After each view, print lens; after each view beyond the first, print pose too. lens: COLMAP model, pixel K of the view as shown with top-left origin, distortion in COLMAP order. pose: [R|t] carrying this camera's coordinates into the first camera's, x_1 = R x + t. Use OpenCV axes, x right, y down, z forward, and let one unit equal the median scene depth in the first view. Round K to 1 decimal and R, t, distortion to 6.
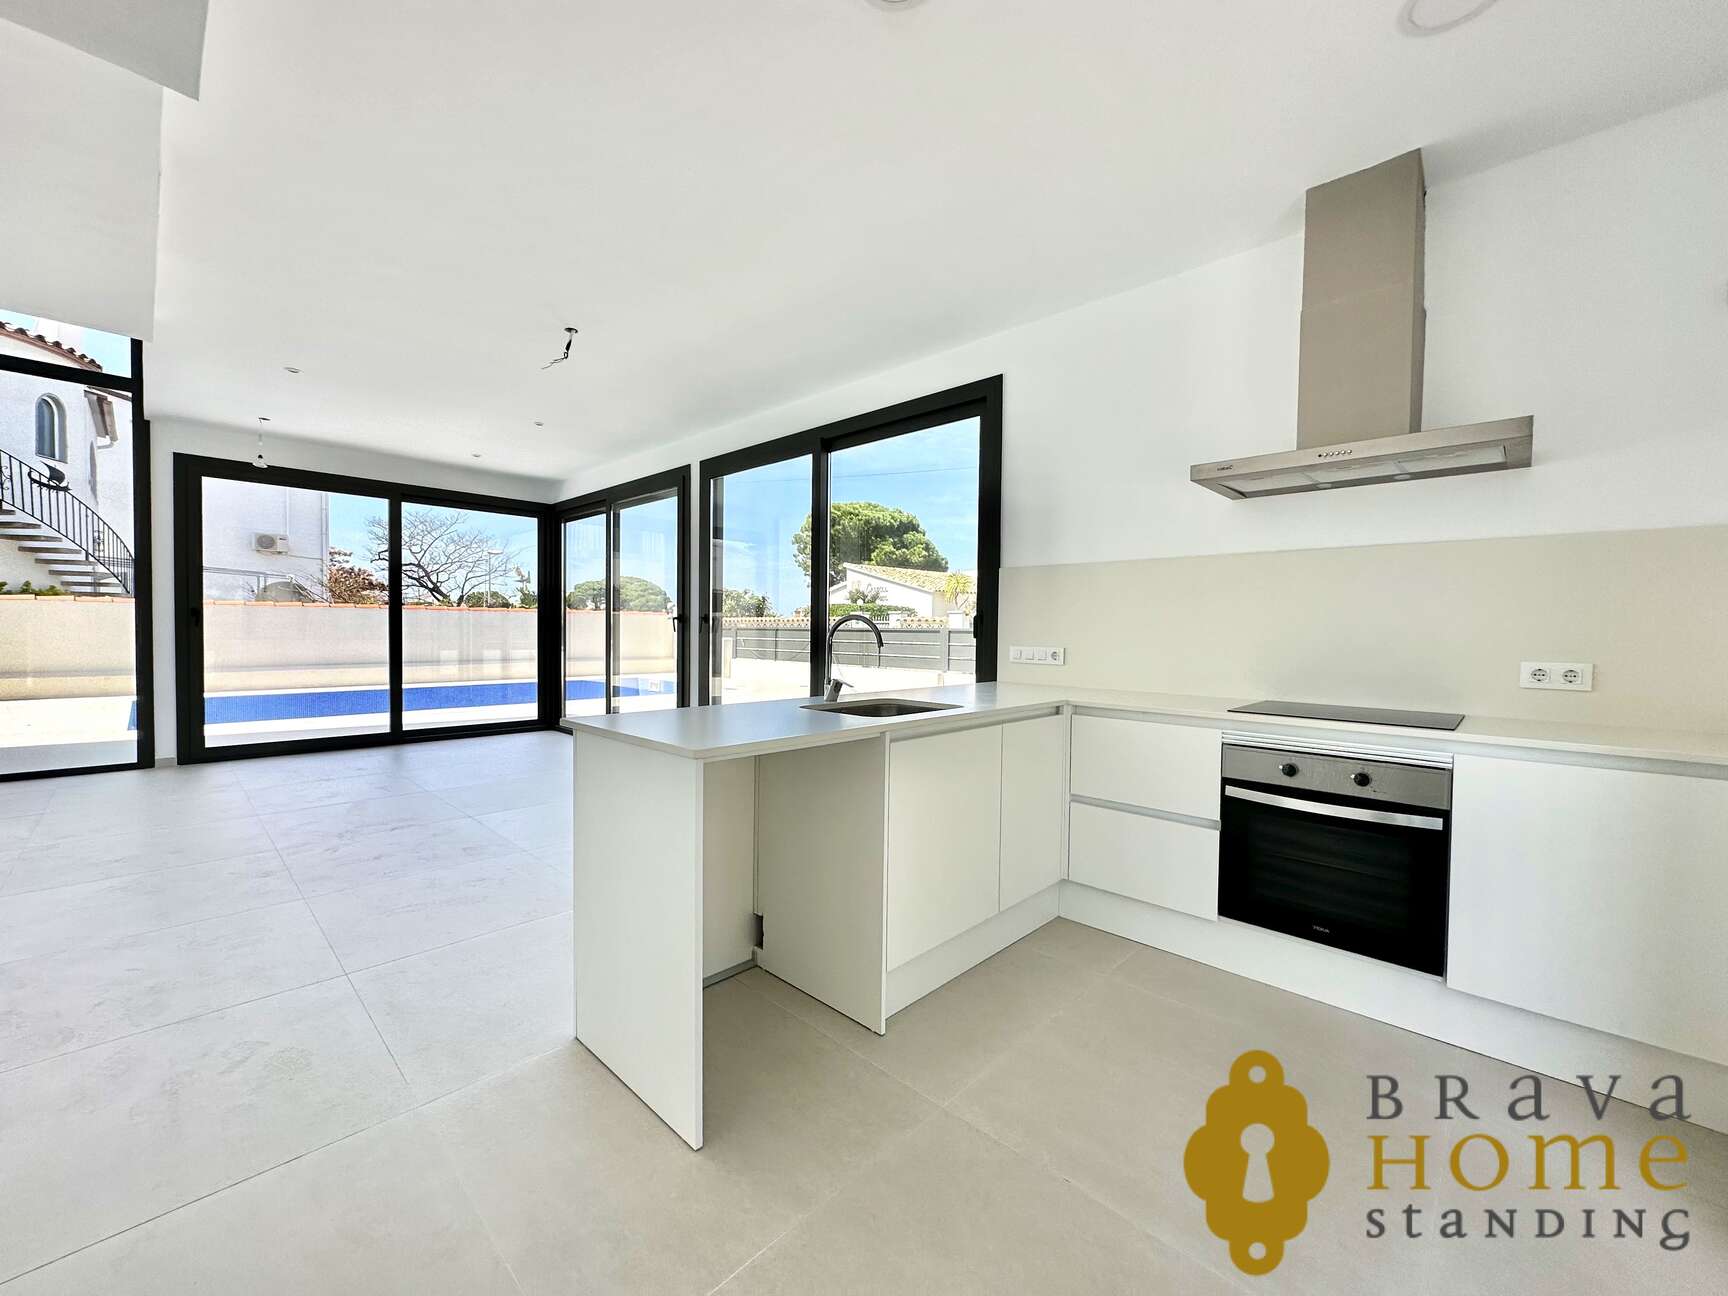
lens RADIAL K [[686.4, 0, 863.5], [0, 686.4, 645.9], [0, 0, 1]] dist [-0.001568, 0.000017]
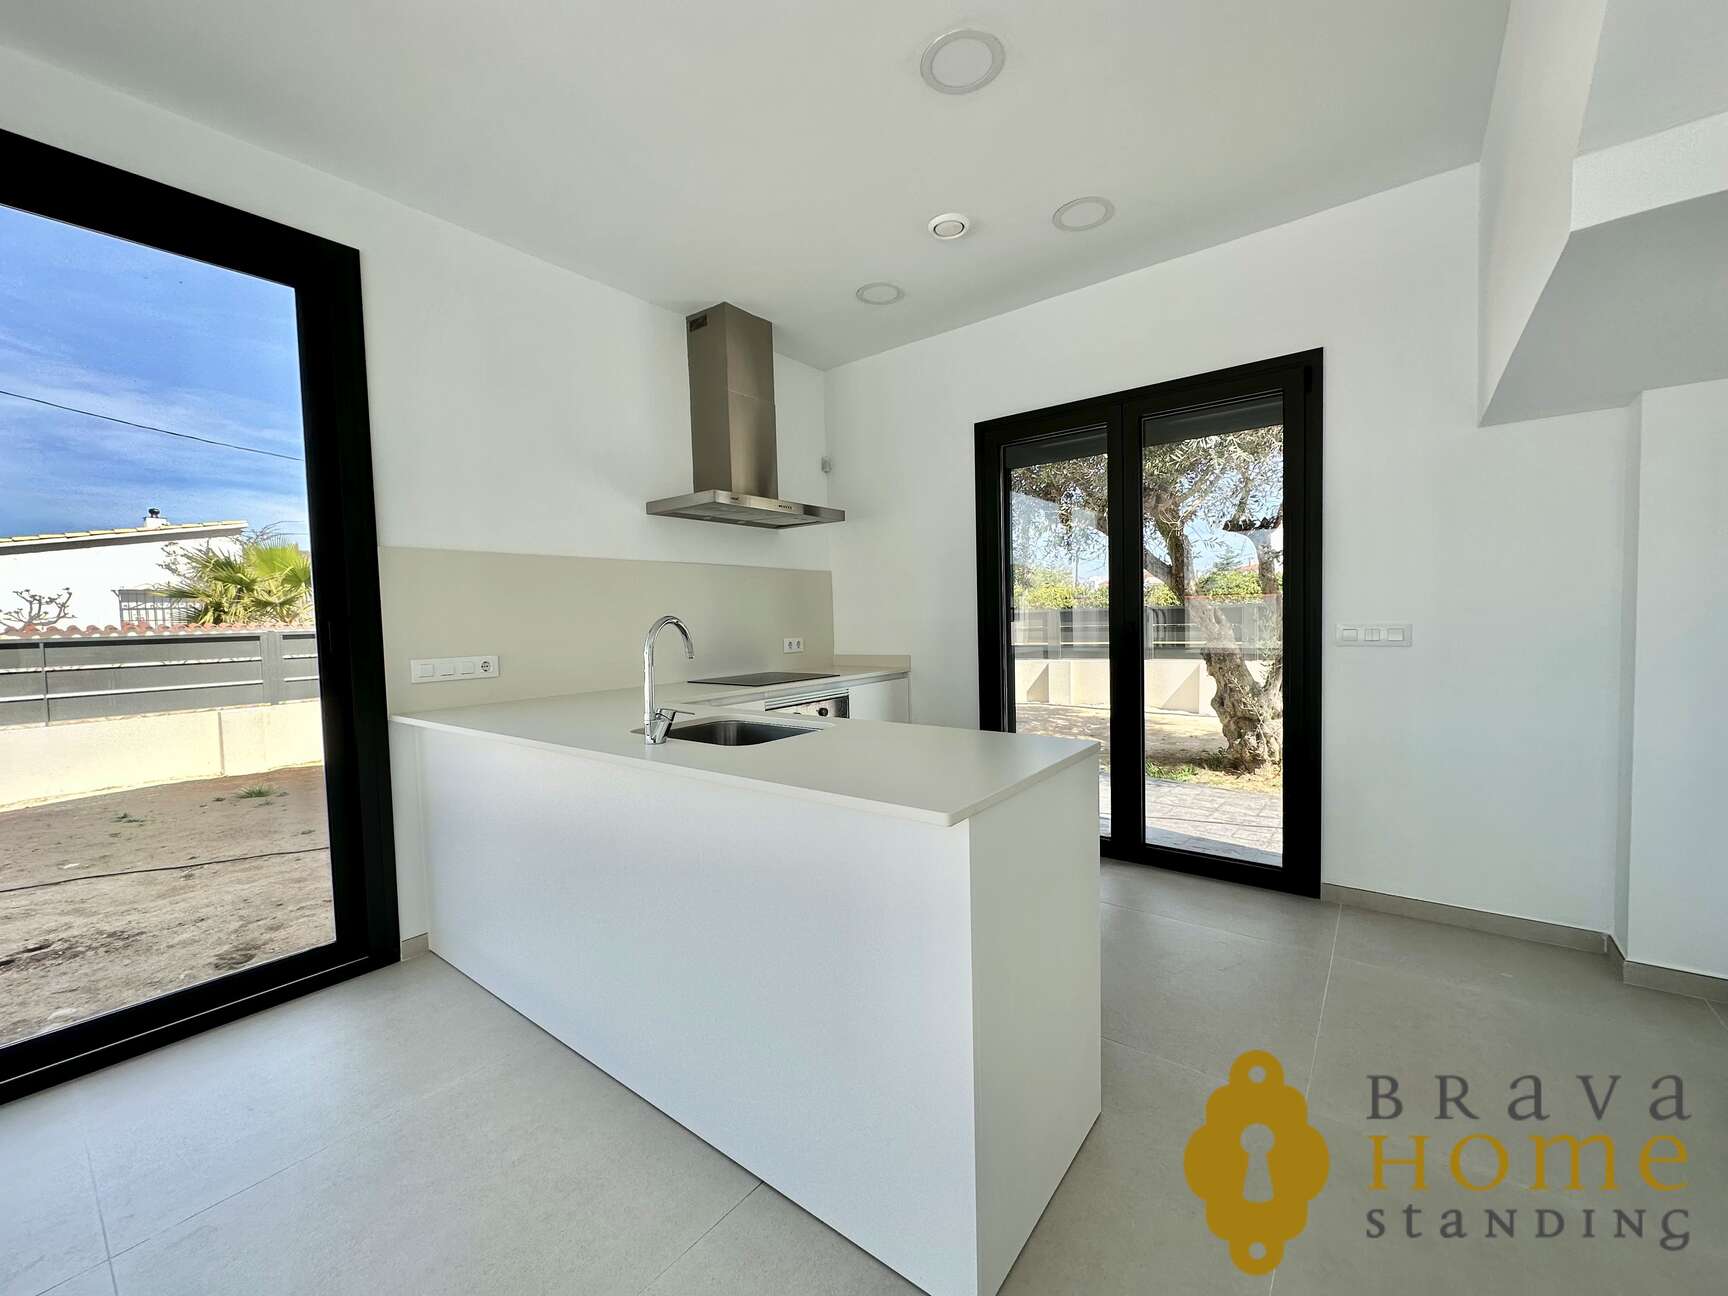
lens RADIAL K [[686.4, 0, 863.5], [0, 686.4, 645.9], [0, 0, 1]] dist [-0.001568, 0.000017]
pose [[-0.102783, -0.055840, 0.993135, -0.335918], [0.046136, 0.997081, 0.060836, -0.023155], [-0.993633, 0.052072, -0.099907, 0.390512]]
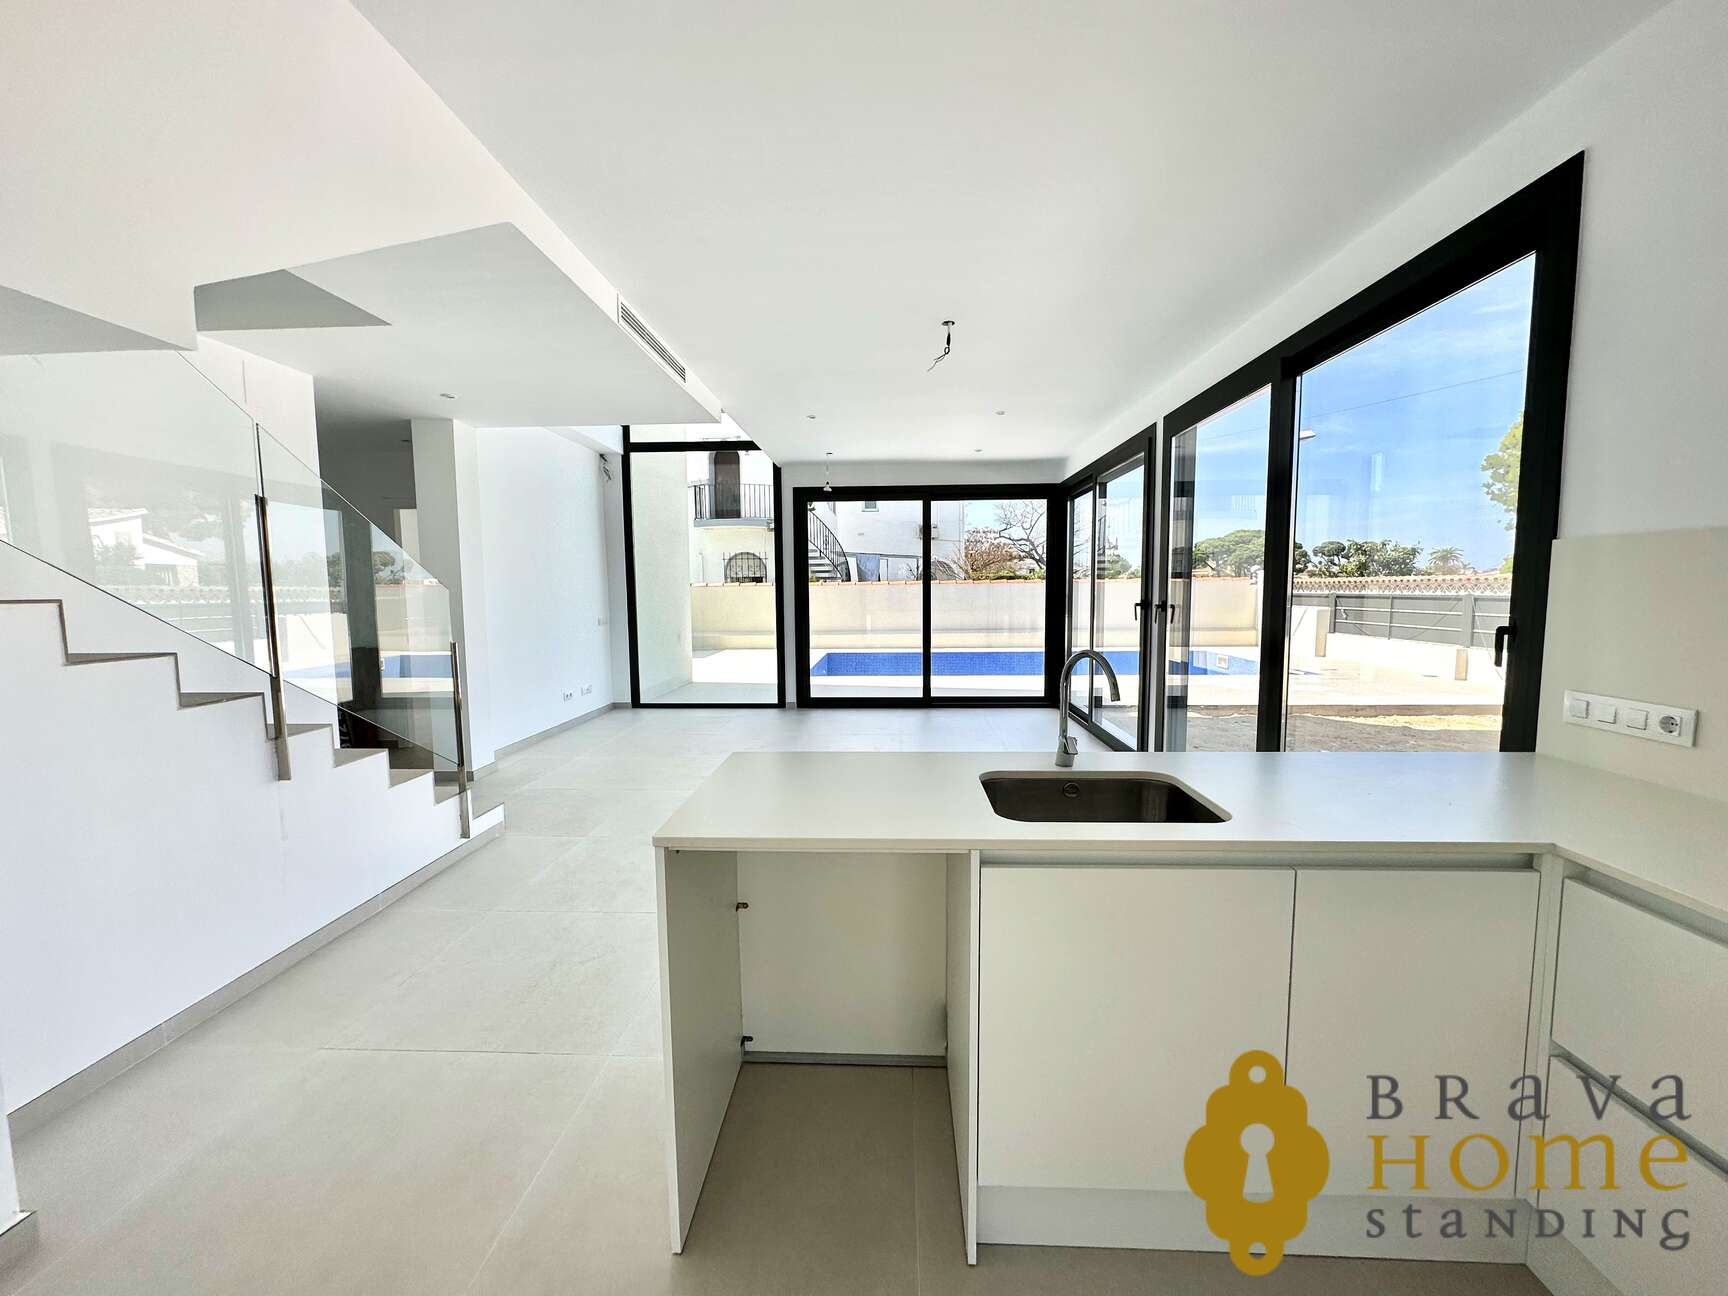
lens RADIAL K [[686.4, 0, 863.5], [0, 686.4, 645.9], [0, 0, 1]] dist [-0.001568, 0.000017]
pose [[0.656675, 0.045990, -0.752770, 0.161717], [-0.001045, 0.998193, 0.060073, -0.040953], [0.754173, -0.038662, 0.655537, 0.167229]]
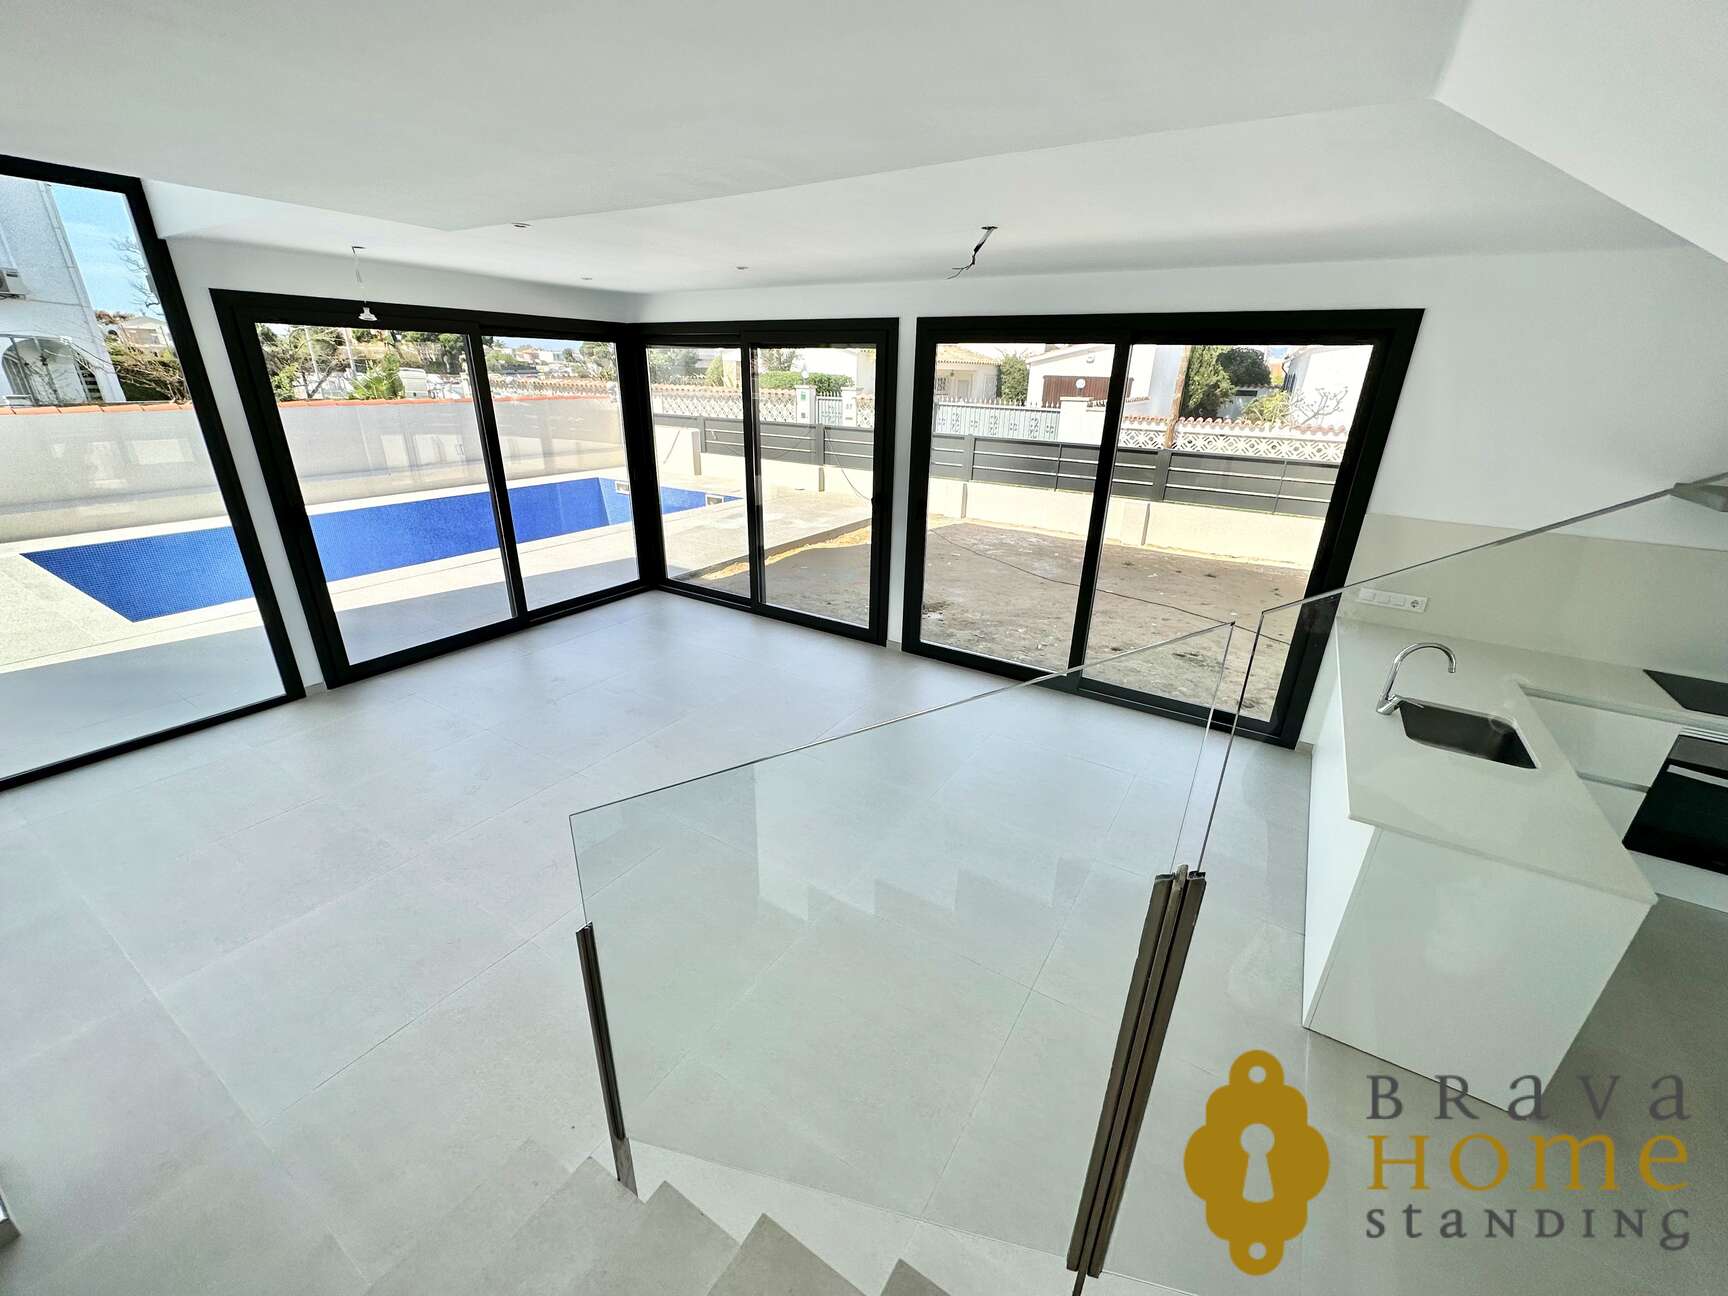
lens RADIAL K [[686.4, 0, 863.5], [0, 686.4, 645.9], [0, 0, 1]] dist [-0.001568, 0.000017]
pose [[0.978878, -0.065334, 0.193726, -0.495121], [-0.007620, 0.935246, 0.353915, -0.187444], [-0.204304, -0.347916, 0.914994, 0.085774]]
